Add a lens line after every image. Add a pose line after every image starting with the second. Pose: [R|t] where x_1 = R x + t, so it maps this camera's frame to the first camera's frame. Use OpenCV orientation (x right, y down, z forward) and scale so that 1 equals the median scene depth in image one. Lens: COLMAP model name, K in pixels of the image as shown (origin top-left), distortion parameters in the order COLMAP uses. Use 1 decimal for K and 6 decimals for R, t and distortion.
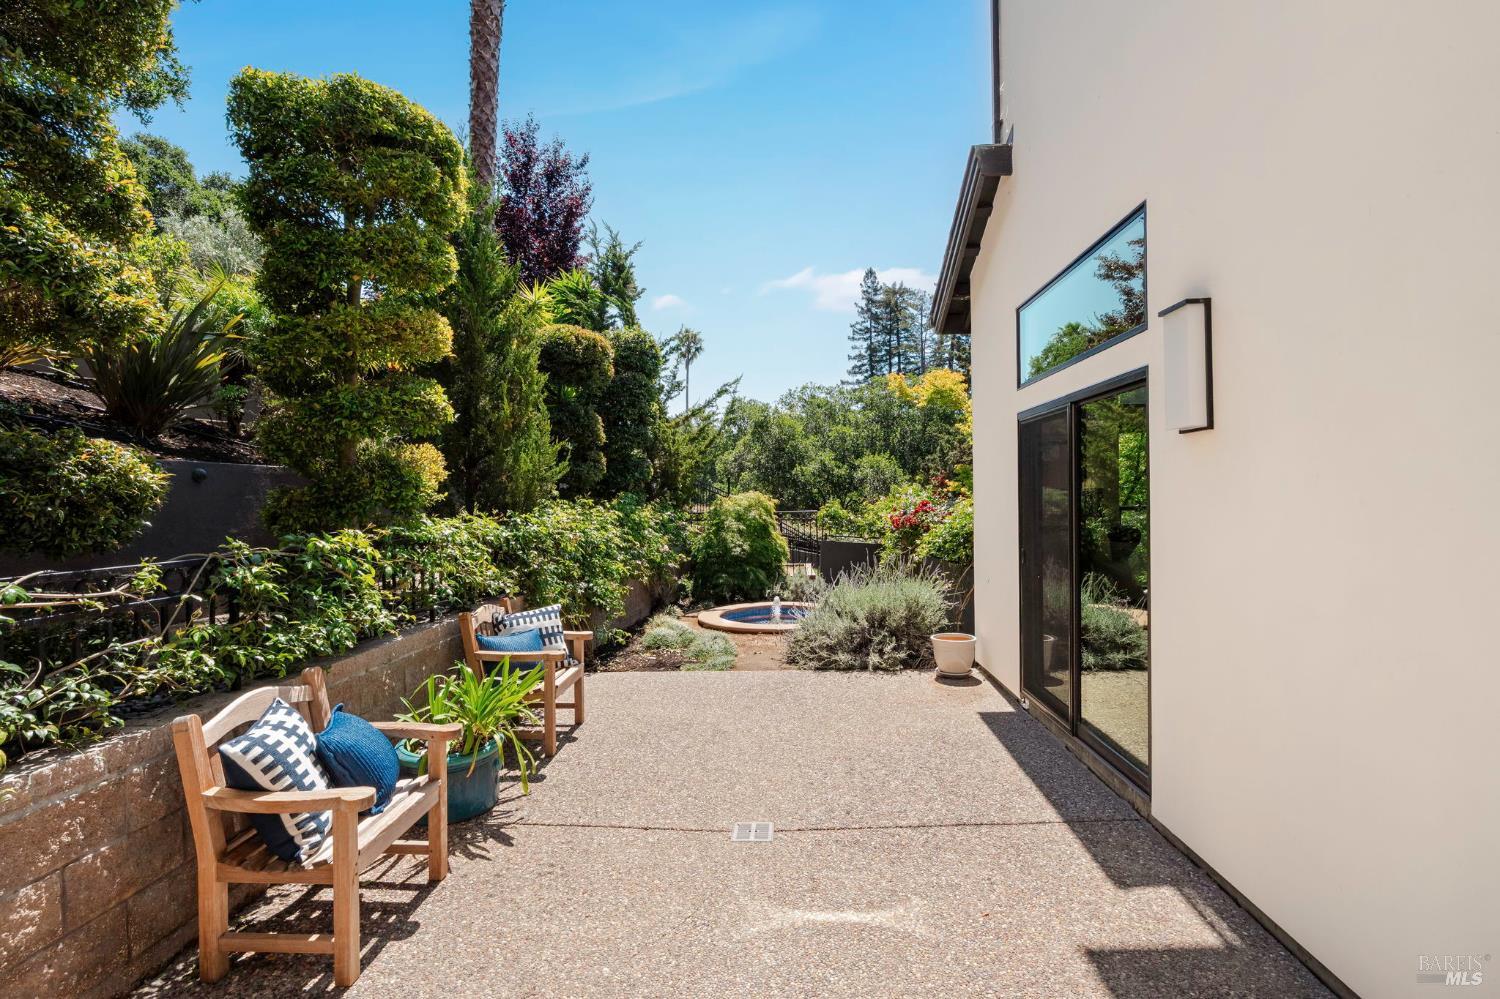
lens RADIAL K [[684.2, 0, 748.8], [0, 684.2, 502.3], [0, 0, 1]] dist [-0.002775, -0.000273]
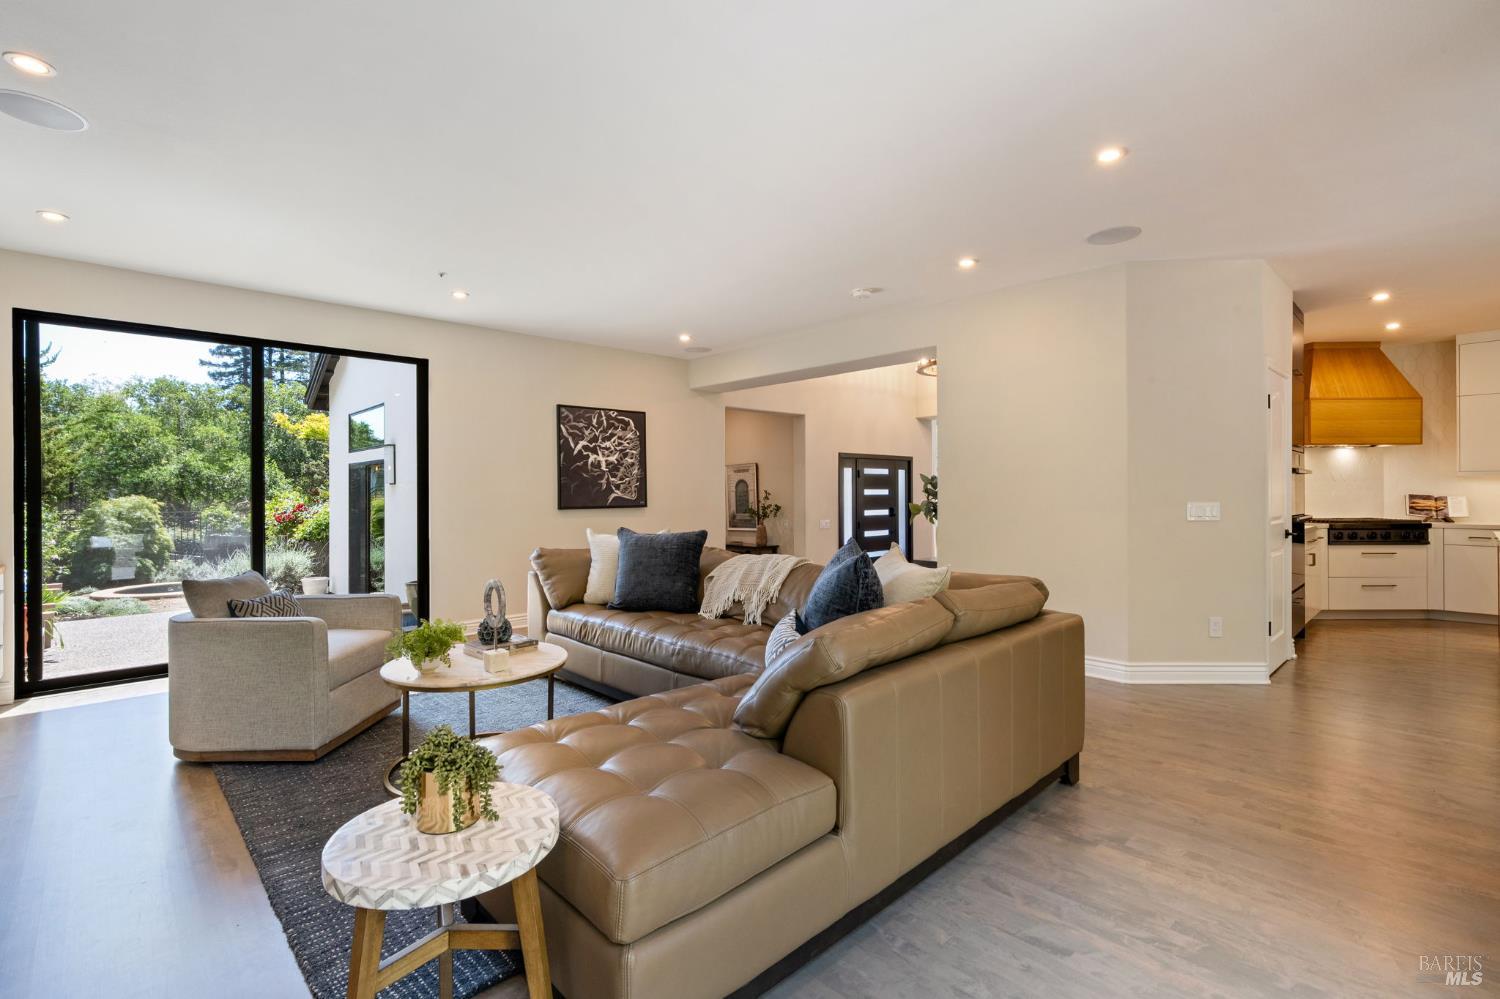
lens RADIAL K [[675.2, 0, 749.1], [0, 675.2, 500.4], [0, 0, 1]] dist [0.010203, 0.000780]
pose [[0.681970, 0.012873, 0.731267, -0.140932], [-0.007067, 0.999914, -0.011012, -0.001693], [-0.731346, 0.002342, 0.682002, -0.640581]]
